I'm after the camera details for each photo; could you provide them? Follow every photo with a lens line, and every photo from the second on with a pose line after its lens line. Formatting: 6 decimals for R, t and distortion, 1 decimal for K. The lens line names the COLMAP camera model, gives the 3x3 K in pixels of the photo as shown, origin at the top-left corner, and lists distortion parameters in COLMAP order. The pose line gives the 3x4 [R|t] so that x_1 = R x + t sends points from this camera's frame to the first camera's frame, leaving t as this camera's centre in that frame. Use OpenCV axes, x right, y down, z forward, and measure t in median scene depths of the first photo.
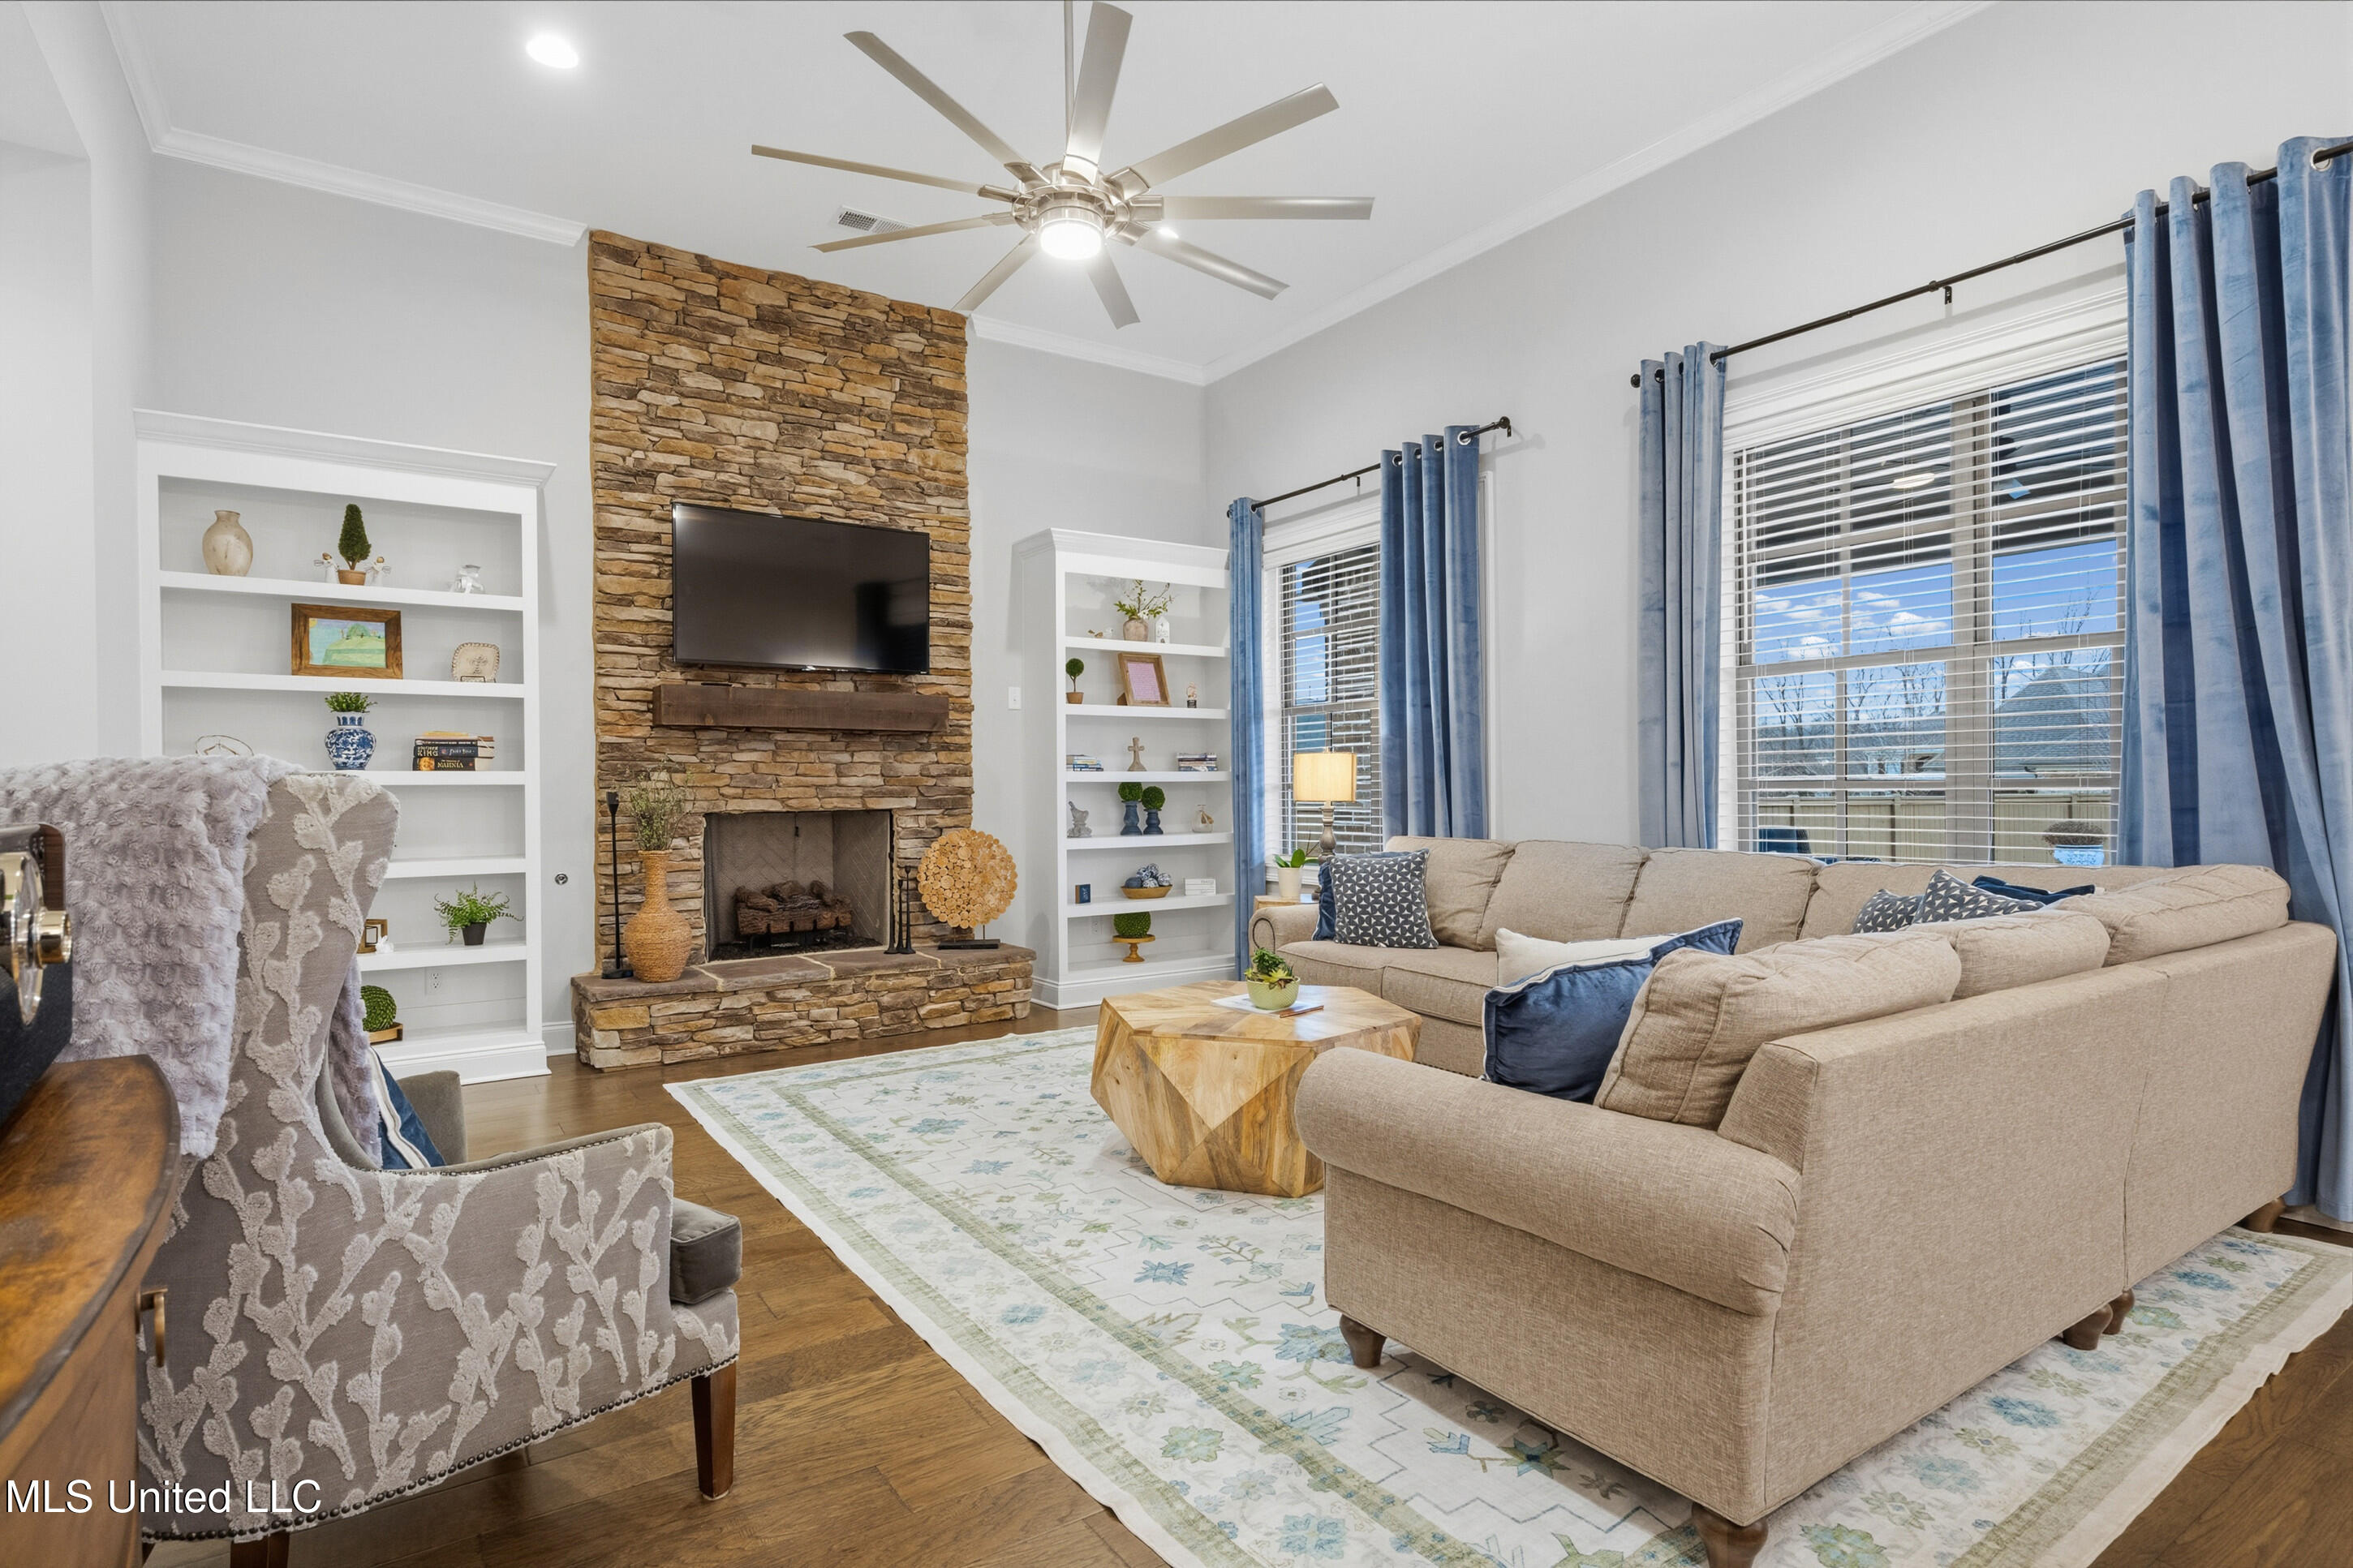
lens RADIAL K [[1216.1, 0, 1170.8], [0, 1216.1, 789.7], [0, 0, 1]] dist [-0.002687, -0.000263]
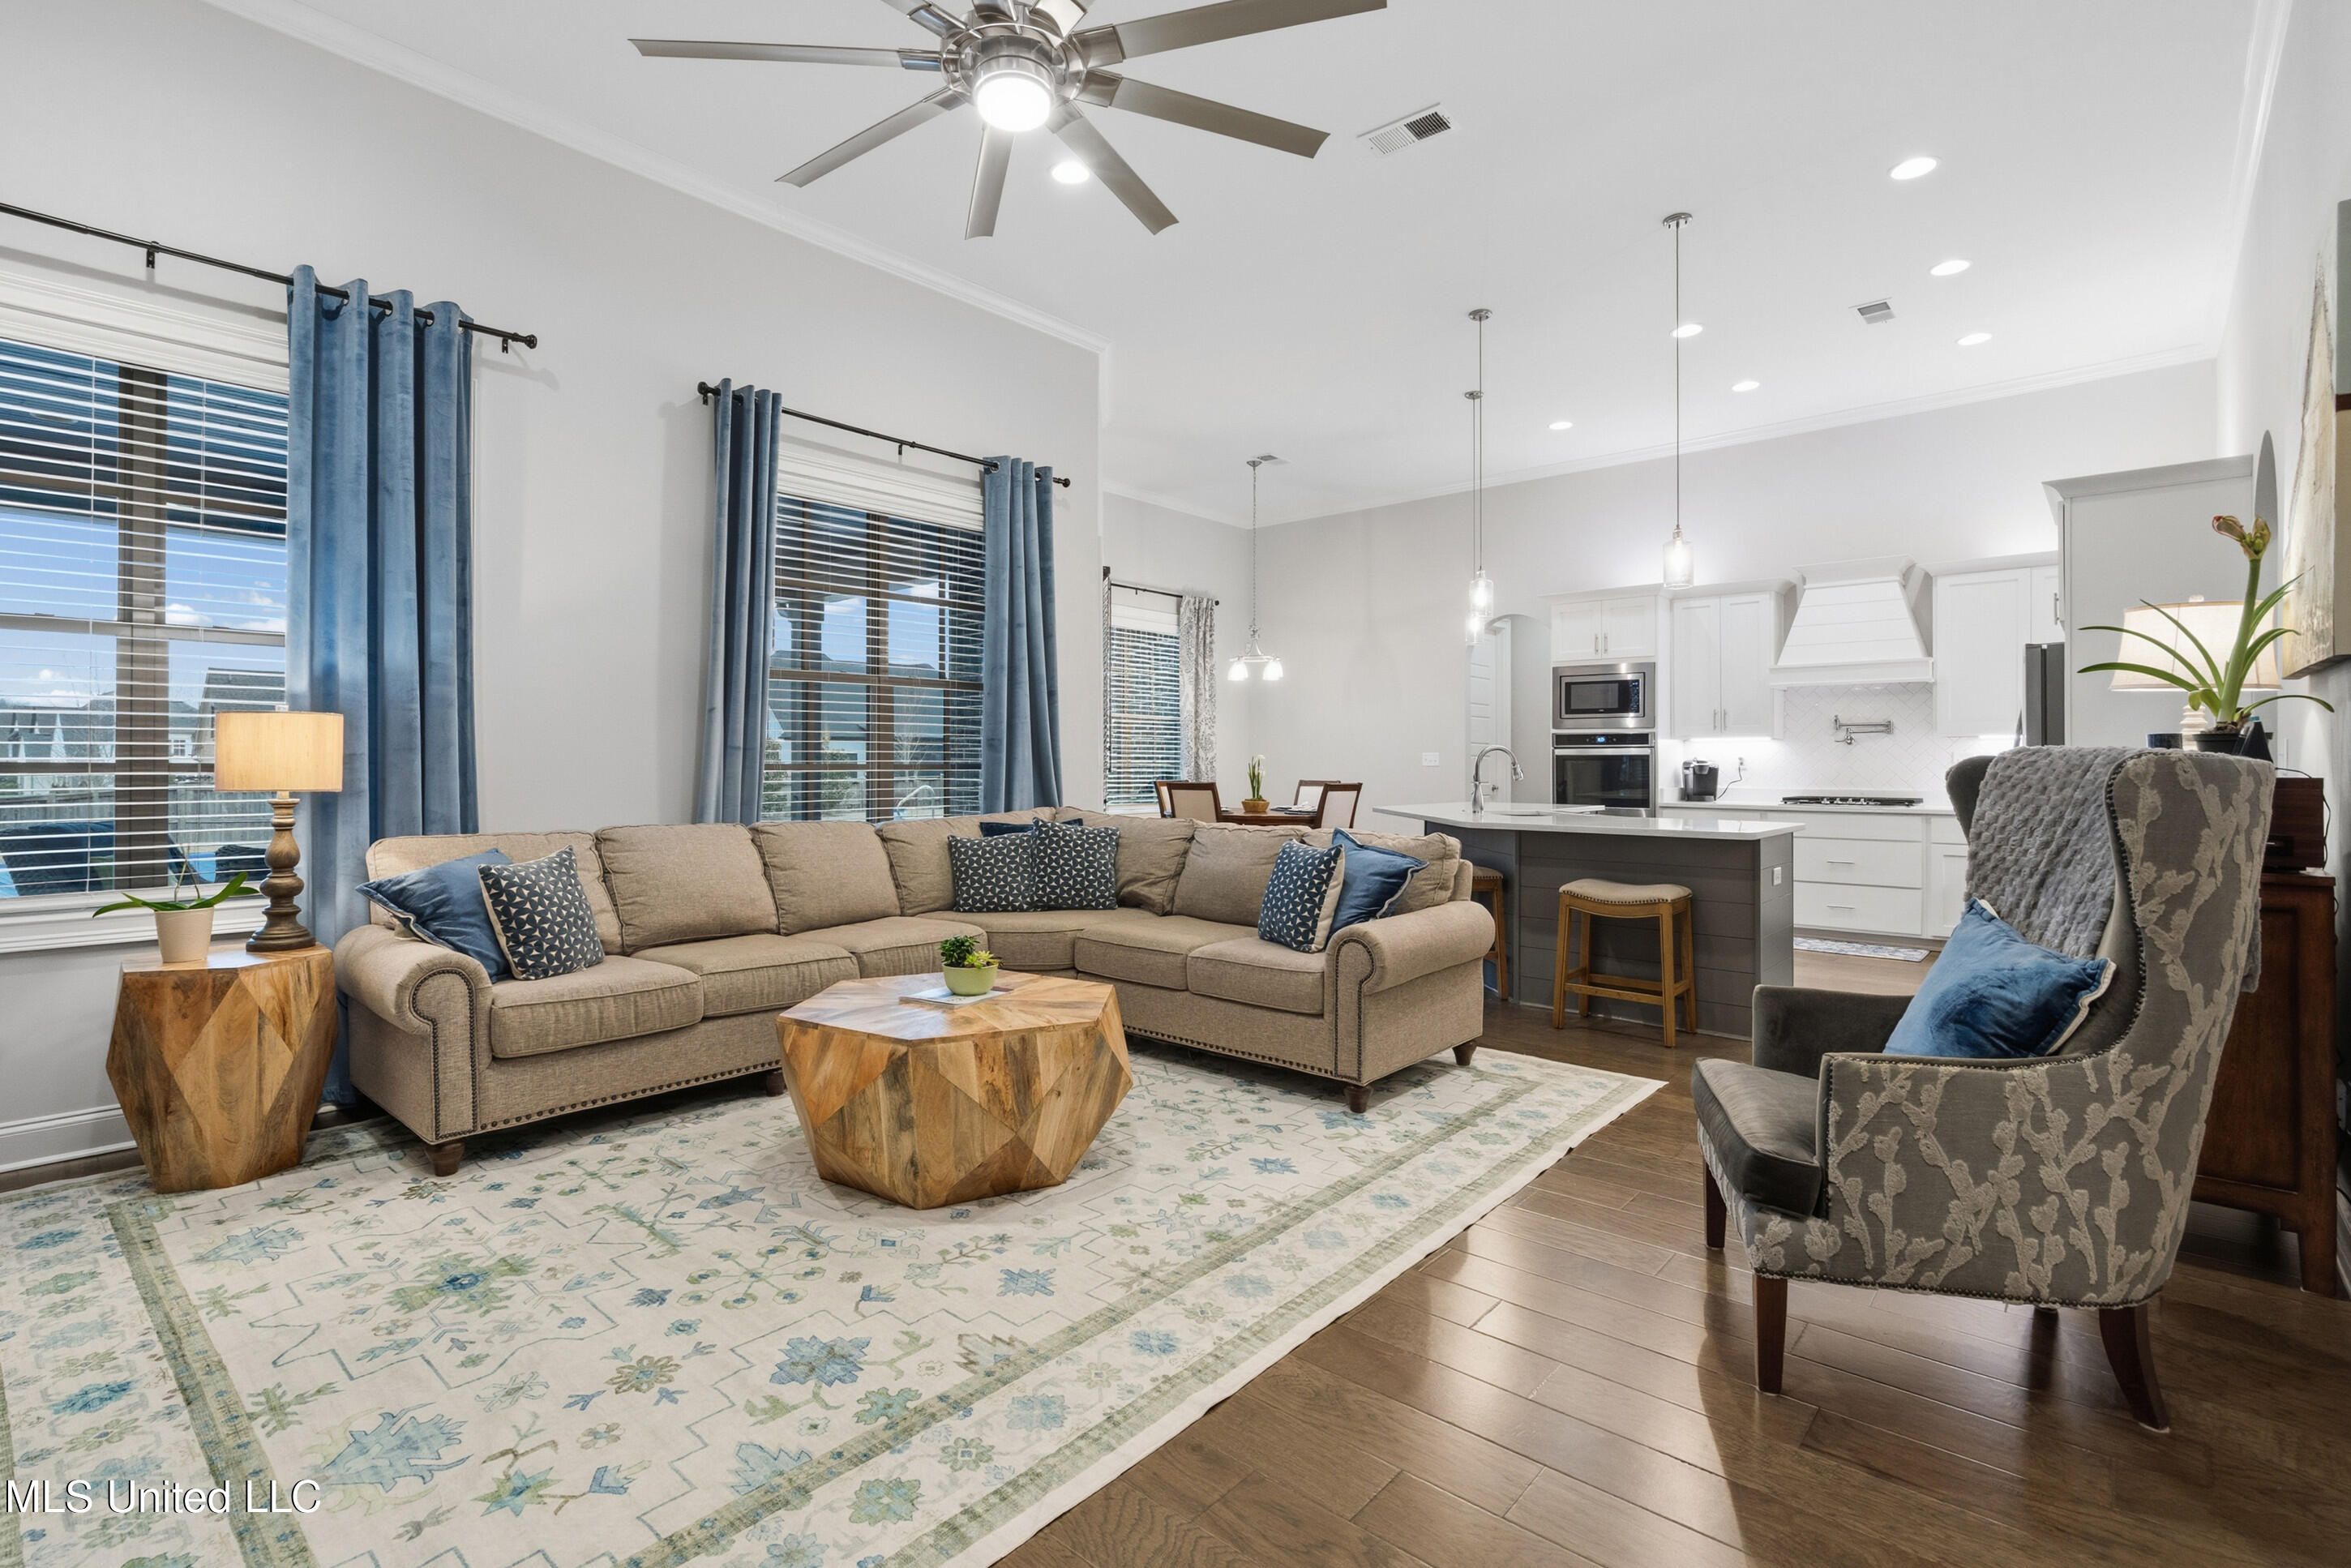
lens RADIAL K [[1081.0, 0, 1165.4], [0, 1081.0, 765.3], [0, 0, 1]] dist [-0.002906, -0.000046]
pose [[-0.259536, 0.007013, 0.965708, -0.840676], [0.000586, 0.999975, -0.007104, 0.002266], [-0.965733, -0.001278, -0.259534, 1.134176]]
